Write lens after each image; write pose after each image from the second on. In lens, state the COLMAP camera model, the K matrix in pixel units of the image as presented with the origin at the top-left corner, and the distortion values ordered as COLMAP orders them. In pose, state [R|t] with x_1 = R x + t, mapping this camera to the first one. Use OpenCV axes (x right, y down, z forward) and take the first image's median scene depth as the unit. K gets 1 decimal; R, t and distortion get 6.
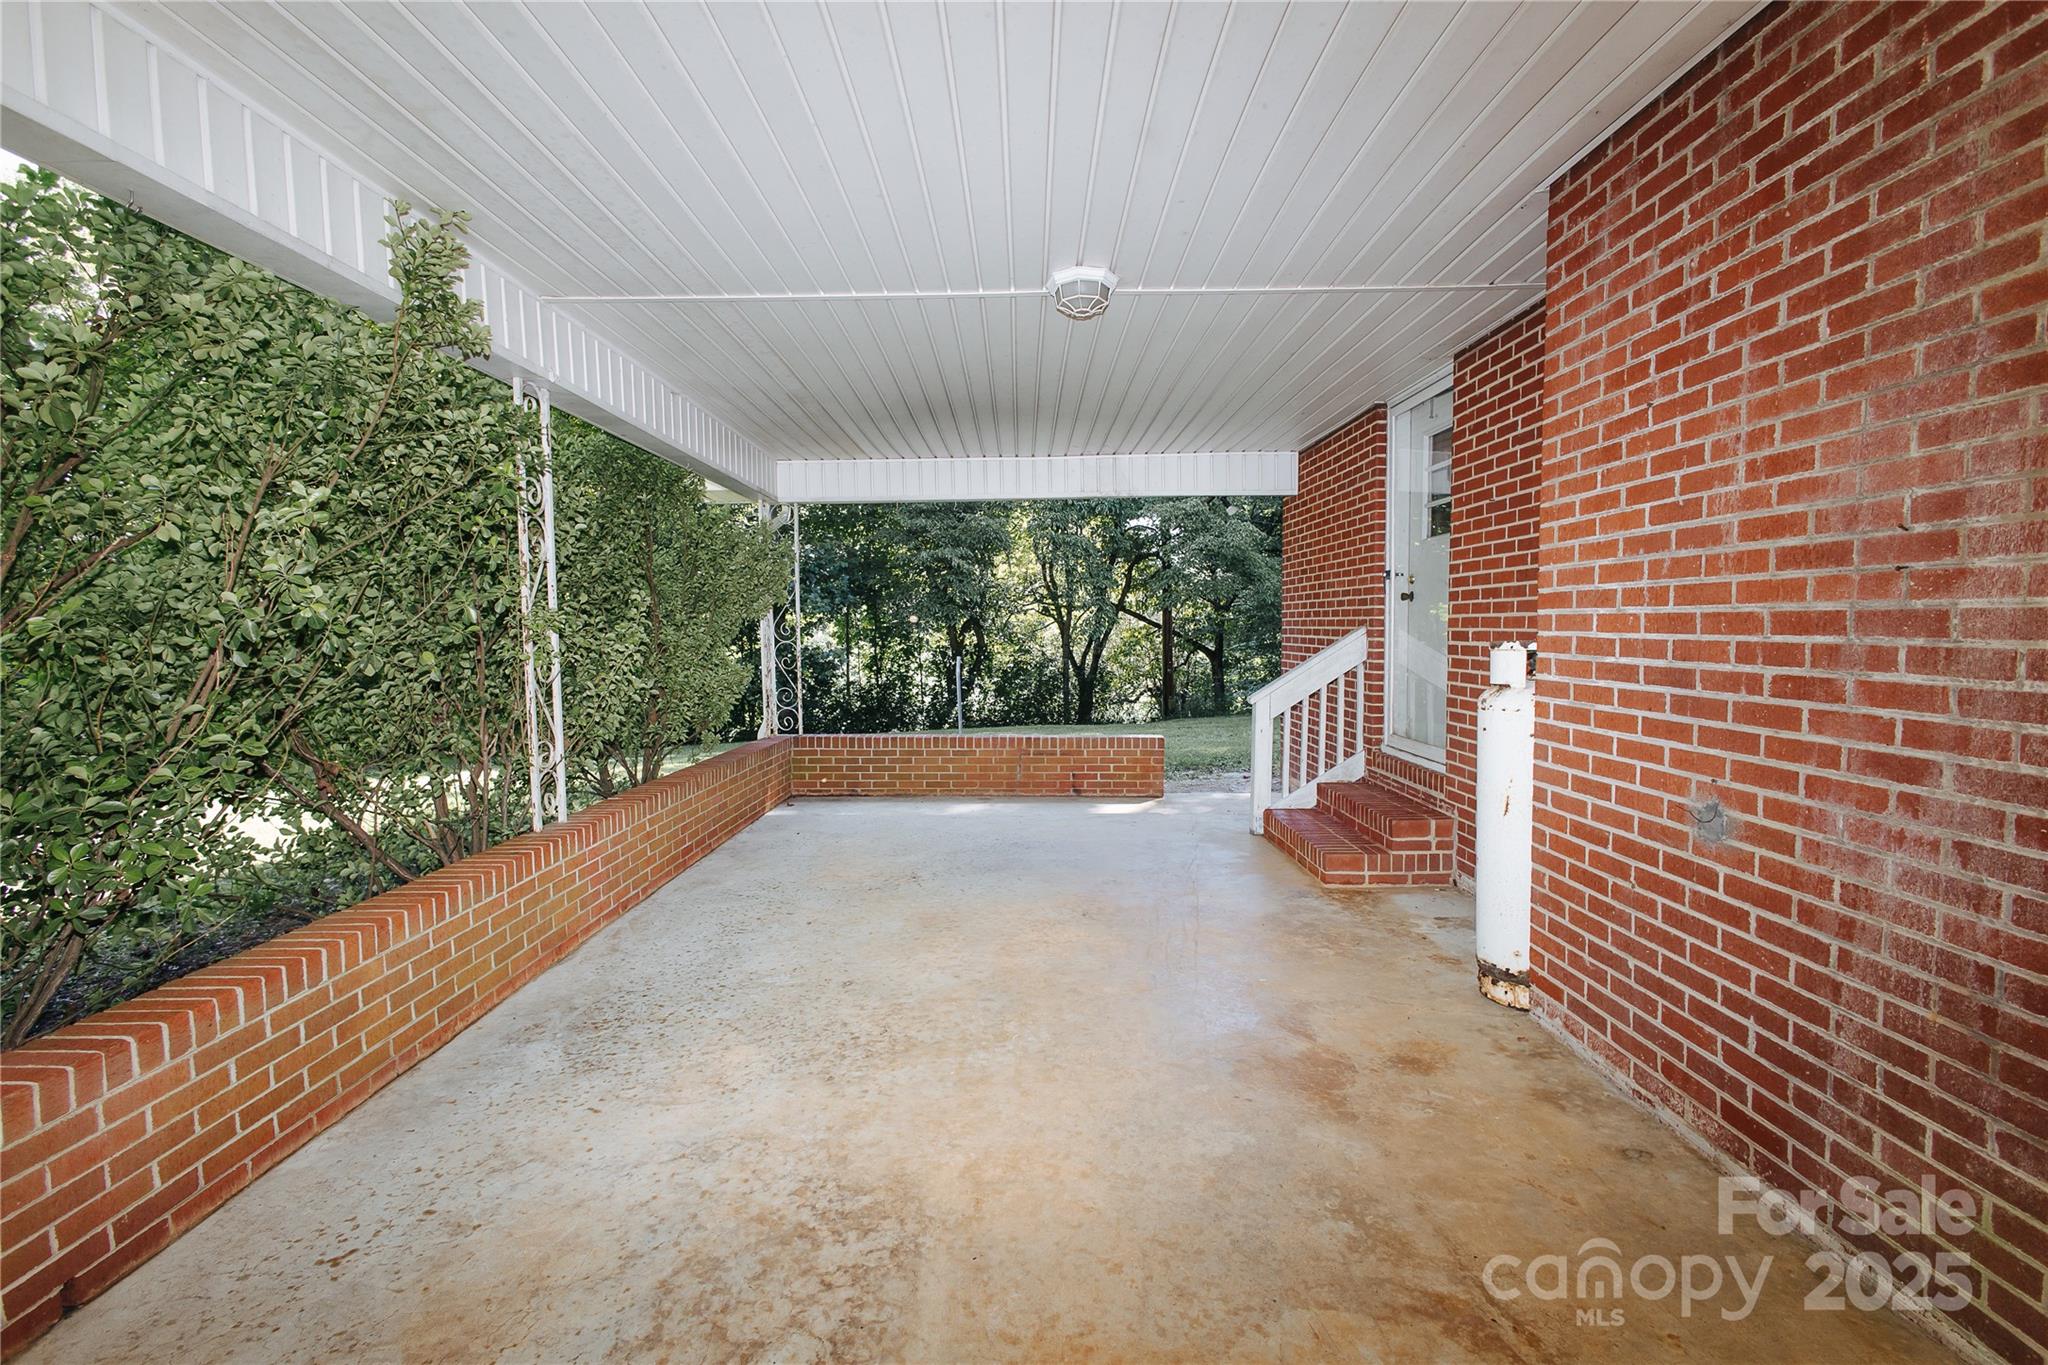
lens RADIAL K [[937.6, 0, 1021.9], [0, 937.6, 684.6], [0, 0, 1]] dist [-0.000014, -0.000133]
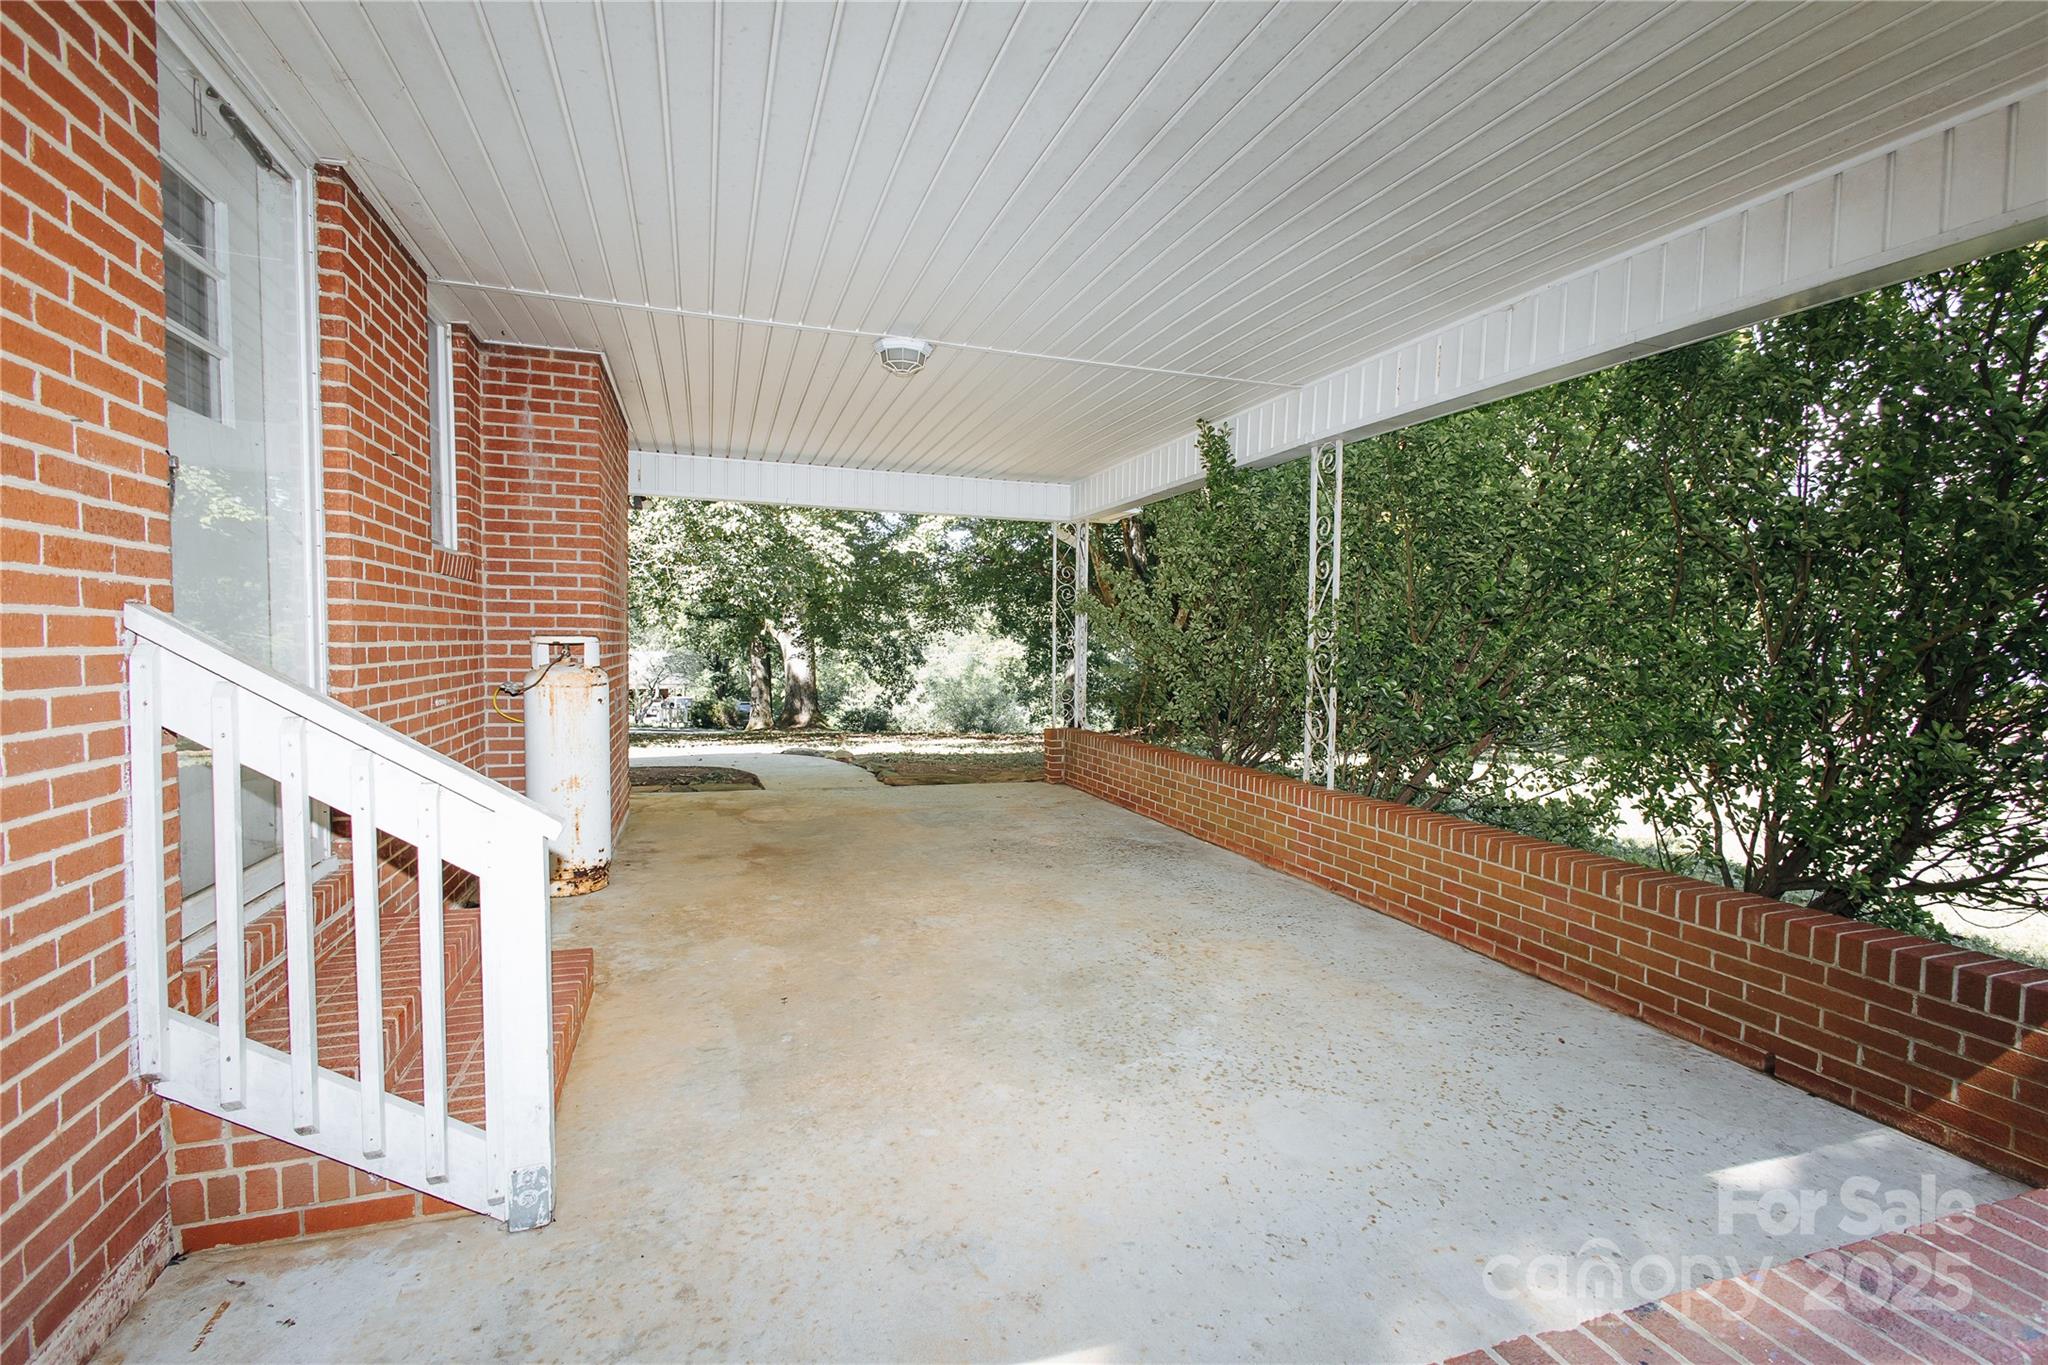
lens RADIAL K [[937.6, 0, 1021.5], [0, 937.6, 685.1], [0, 0, 1]] dist [-0.000014, -0.000133]
pose [[-0.945701, 0.012265, -0.324807, 0.283922], [-0.026364, 0.993101, 0.114263, -0.115558], [0.323968, 0.116622, -0.938853, 1.989773]]
